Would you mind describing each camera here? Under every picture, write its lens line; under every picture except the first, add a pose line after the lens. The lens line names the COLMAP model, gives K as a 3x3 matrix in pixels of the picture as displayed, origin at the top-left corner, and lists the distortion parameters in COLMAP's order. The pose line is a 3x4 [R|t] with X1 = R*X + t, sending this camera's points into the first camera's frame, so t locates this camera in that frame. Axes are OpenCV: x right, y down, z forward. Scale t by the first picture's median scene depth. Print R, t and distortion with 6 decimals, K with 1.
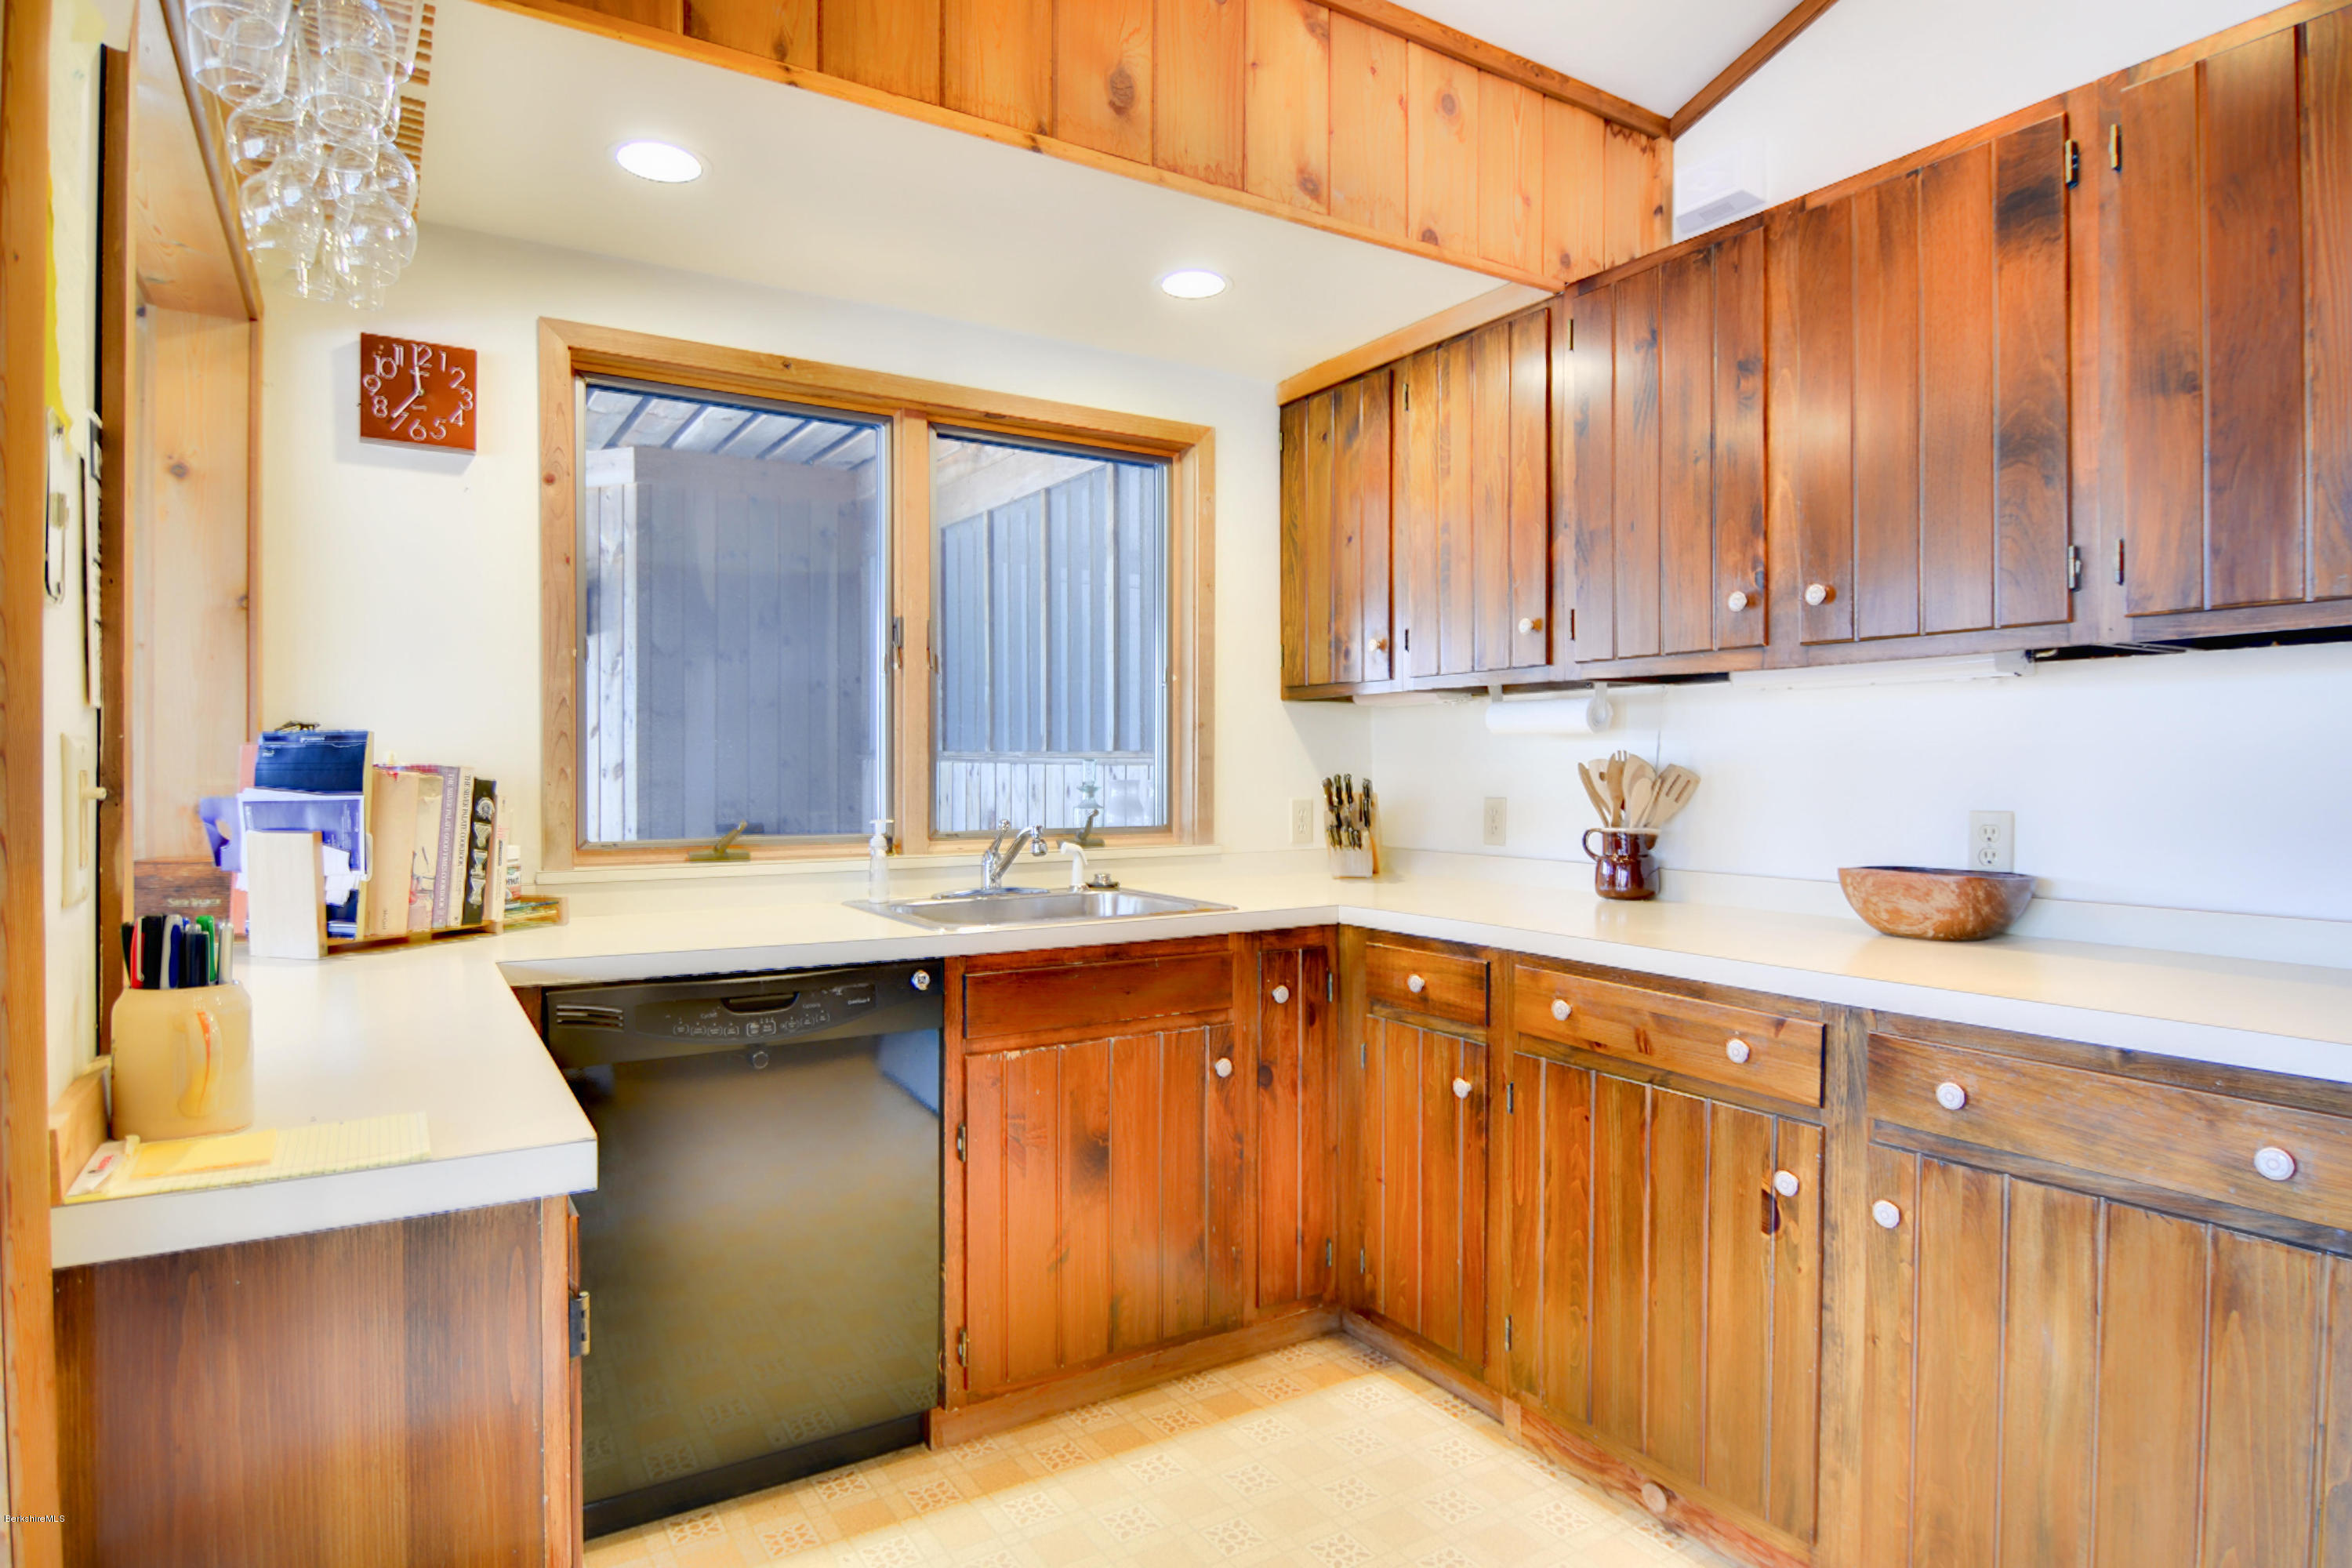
lens RADIAL K [[1278.1, 0, 1176.0], [0, 1278.1, 784.0], [0, 0, 1]] dist [-0.009735, -0.010572]
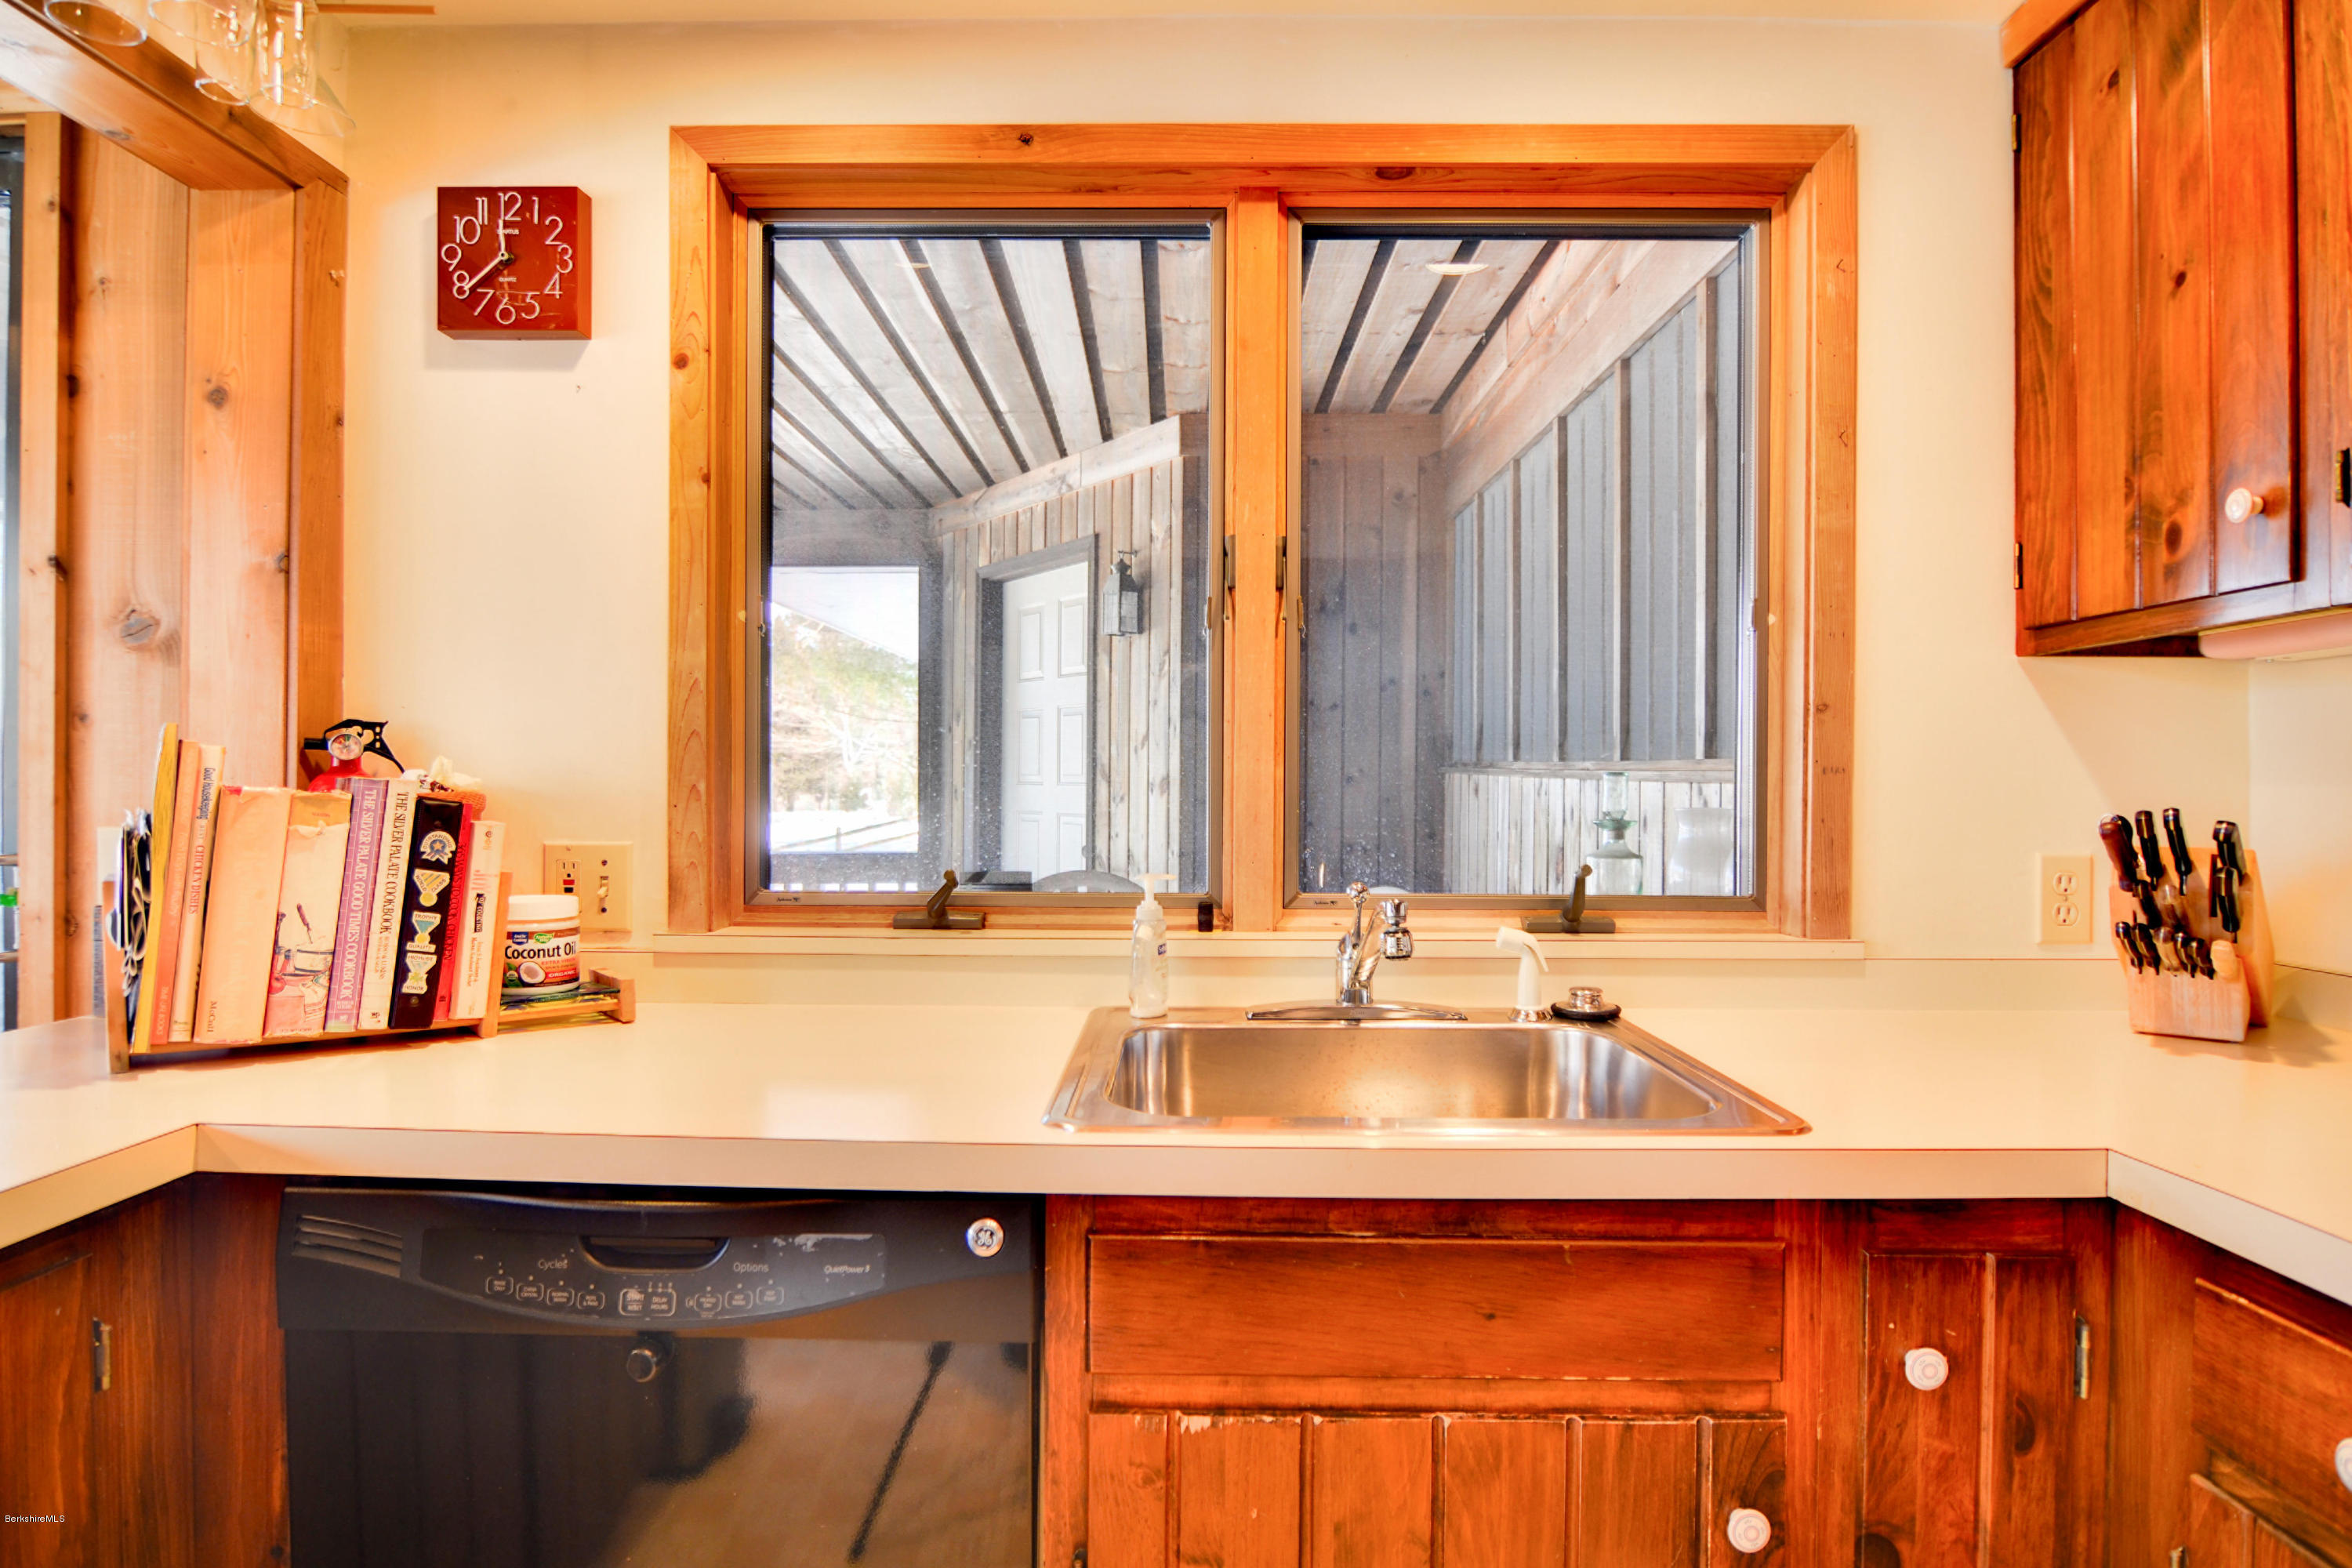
lens RADIAL K [[1278.1, 0, 1176.0], [0, 1278.1, 784.0], [0, 0, 1]] dist [-0.009735, -0.010572]
pose [[0.841887, 0.006349, -0.539616, 0.087949], [-0.012411, 0.999894, -0.007598, -0.009213], [0.539511, 0.013094, 0.841877, 0.492344]]
